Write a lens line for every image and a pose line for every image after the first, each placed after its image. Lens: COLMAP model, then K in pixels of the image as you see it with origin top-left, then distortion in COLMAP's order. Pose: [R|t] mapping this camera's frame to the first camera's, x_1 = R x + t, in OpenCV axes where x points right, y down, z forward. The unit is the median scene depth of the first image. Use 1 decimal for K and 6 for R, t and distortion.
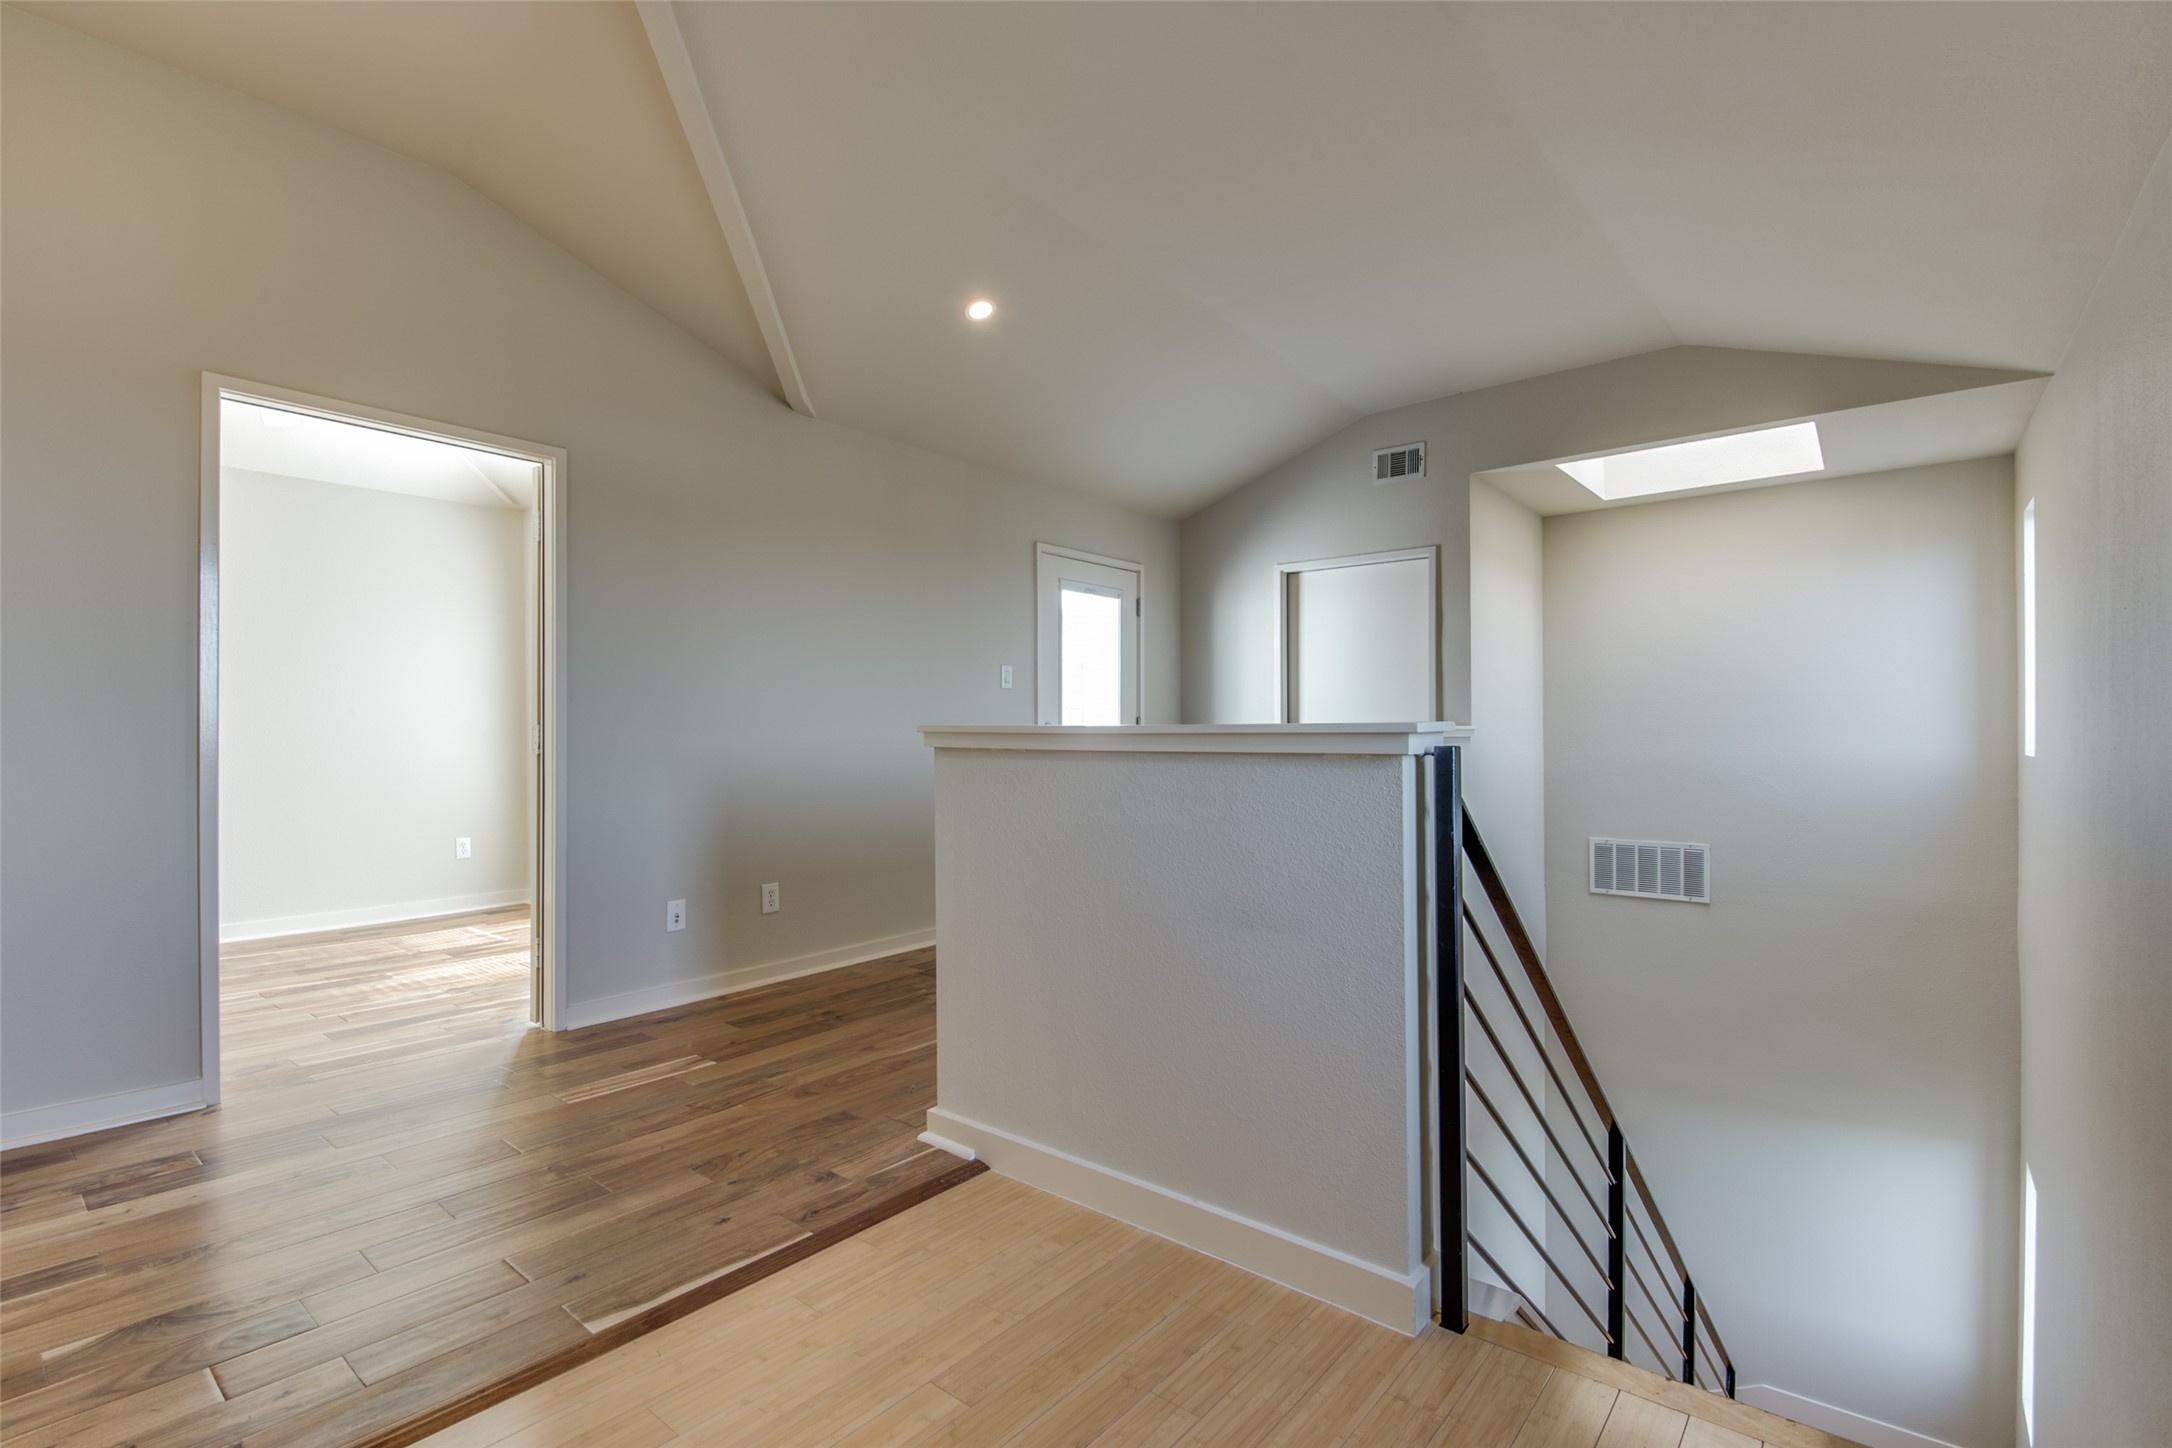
lens RADIAL K [[992.5, 0, 1083.3], [0, 992.5, 735.5], [0, 0, 1]] dist [-0.000639, -0.020273]
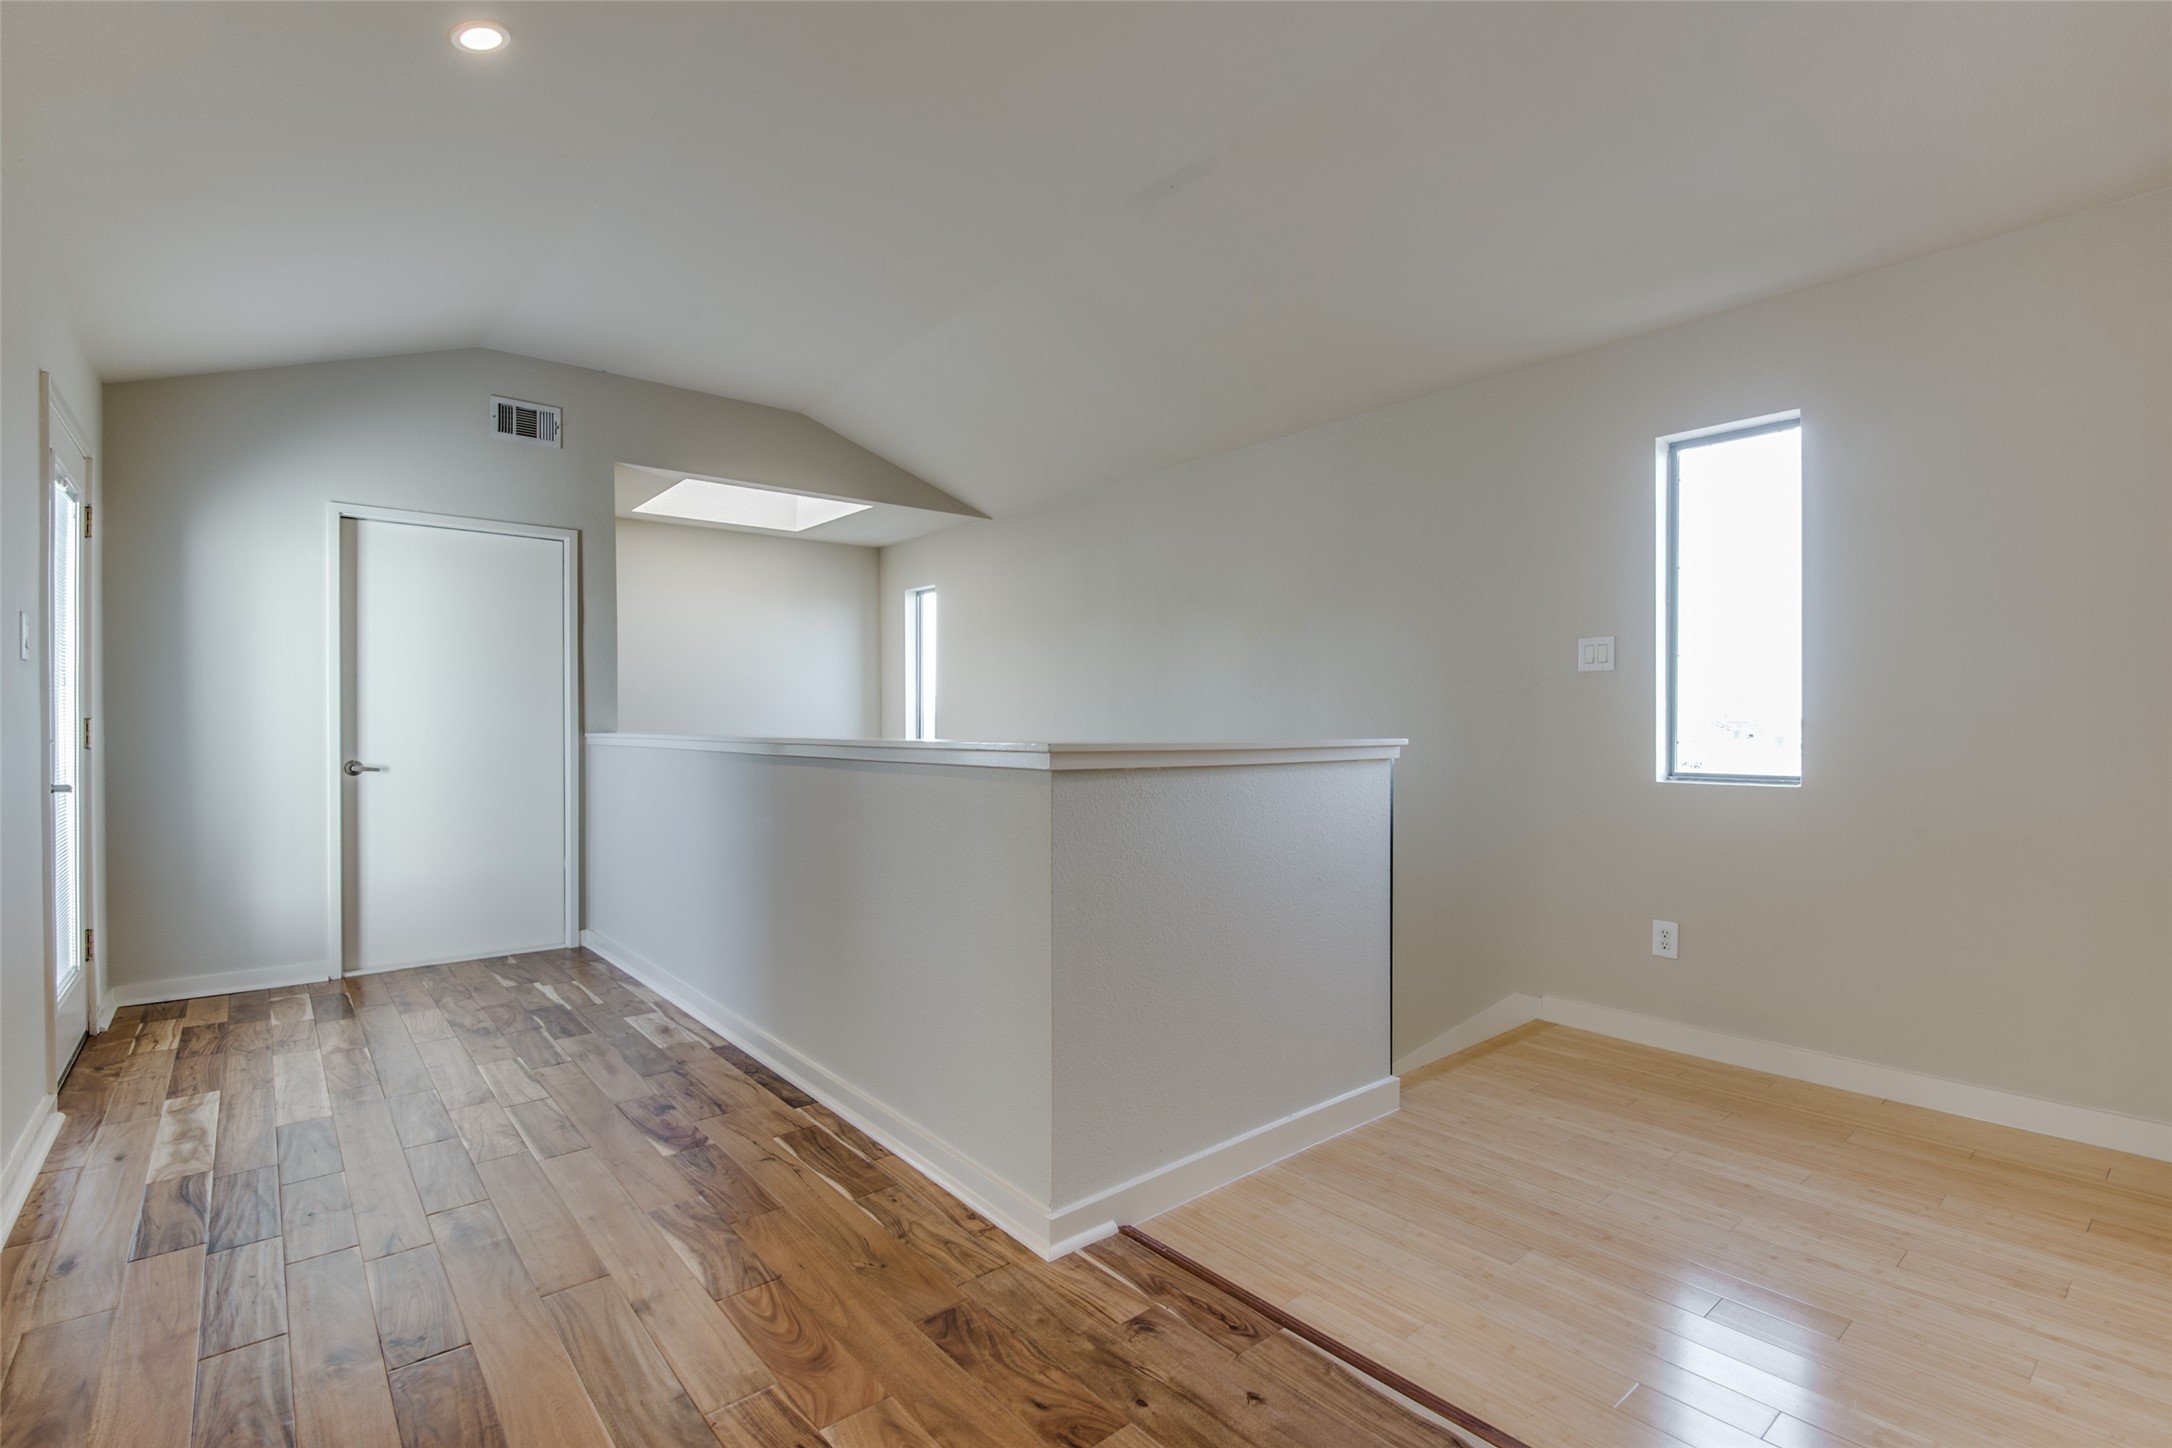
lens RADIAL K [[992.5, 0, 1083.3], [0, 992.5, 735.5], [0, 0, 1]] dist [-0.000639, -0.020273]
pose [[0.170233, -0.004539, 0.985393, -0.925261], [0.000798, 0.999990, 0.004468, -0.019181], [-0.985404, 0.000026, 0.170235, 0.818021]]
